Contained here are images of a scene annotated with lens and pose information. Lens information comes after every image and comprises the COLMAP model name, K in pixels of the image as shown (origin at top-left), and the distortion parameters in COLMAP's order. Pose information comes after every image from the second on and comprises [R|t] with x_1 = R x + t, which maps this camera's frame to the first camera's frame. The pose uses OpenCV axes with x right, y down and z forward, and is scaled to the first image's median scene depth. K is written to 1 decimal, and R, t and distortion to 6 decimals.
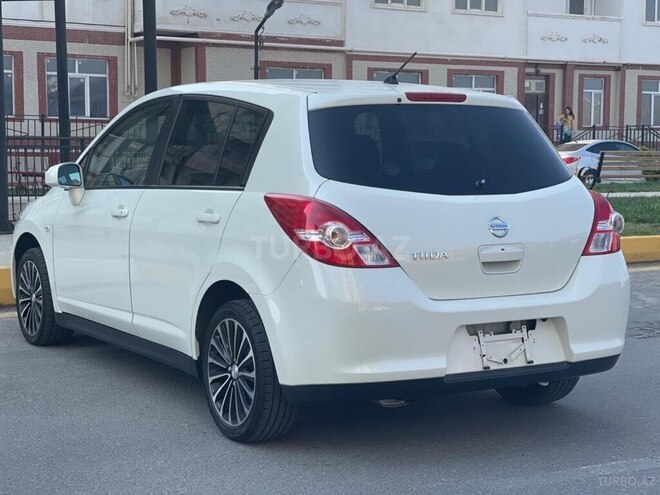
lens RADIAL K [[1214.2, 0, 328.1], [0, 1214.2, 226.7], [0, 0, 1]] dist [0.177567, 0.000000]
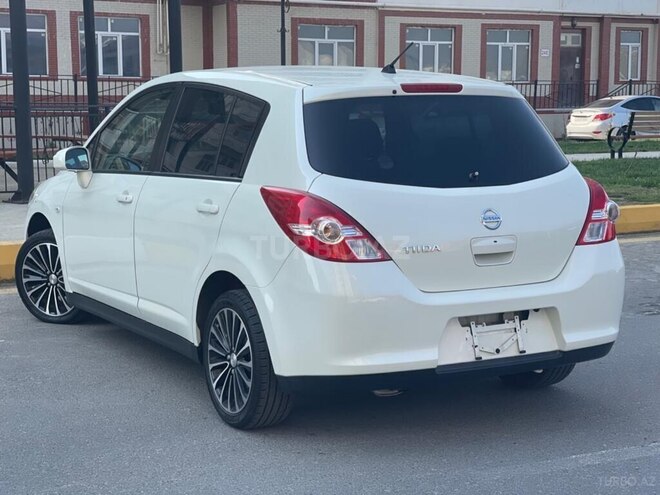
lens RADIAL K [[1214.2, 0, 328.4], [0, 1214.2, 228.2], [0, 0, 1]] dist [0.177567, 0.000000]
pose [[0.999532, -0.002516, -0.030485, 0.033542], [0.003725, 0.999206, 0.039663, -0.030766], [0.030361, -0.039758, 0.998748, -0.011977]]
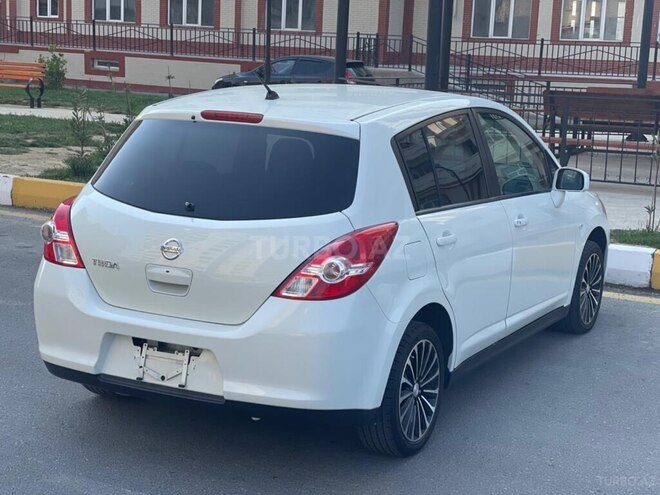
lens RADIAL K [[1214.2, 0, 332.4], [0, 1214.2, 245.5], [0, 0, 1]] dist [0.177567, 0.000000]
pose [[0.531871, 0.159308, -0.831706, 0.999462], [-0.098986, 0.987108, 0.125774, -0.136724], [0.841021, 0.015432, 0.540783, 0.523670]]
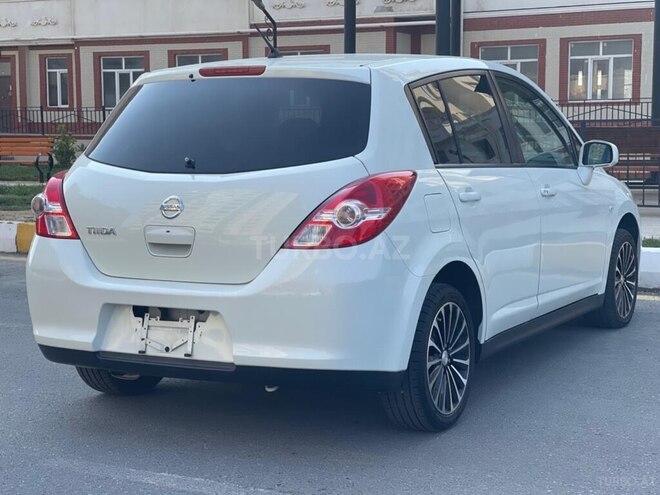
lens RADIAL K [[1214.2, 0, 329.7], [0, 1214.2, 244.8], [0, 0, 1]] dist [0.177567, 0.000000]
pose [[0.524177, 0.073291, -0.848450, 0.944875], [-0.053475, 0.997156, 0.053100, -0.026043], [0.849929, 0.017537, 0.526606, 0.569548]]
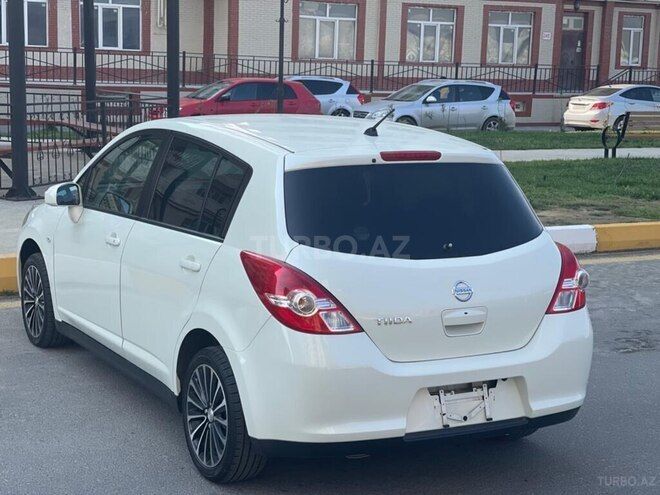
lens RADIAL K [[1214.2, 0, 324.7], [0, 1214.2, 234.5], [0, 0, 1]] dist [0.177567, 0.000000]
pose [[0.999131, 0.027801, -0.031069, 0.049491], [-0.025511, 0.997091, 0.071822, -0.112401], [0.032976, -0.070967, 0.996933, -0.036891]]
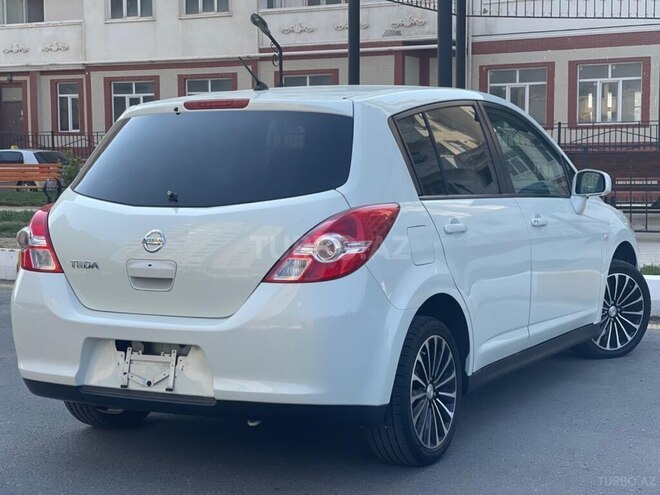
lens RADIAL K [[1214.2, 0, 325.9], [0, 1214.2, 246.6], [0, 0, 1]] dist [0.177567, 0.000000]
pose [[0.512710, 0.057828, -0.856612, 0.953468], [-0.050221, 0.998041, 0.037317, -0.035327], [0.857092, 0.023887, 0.514610, 0.589642]]
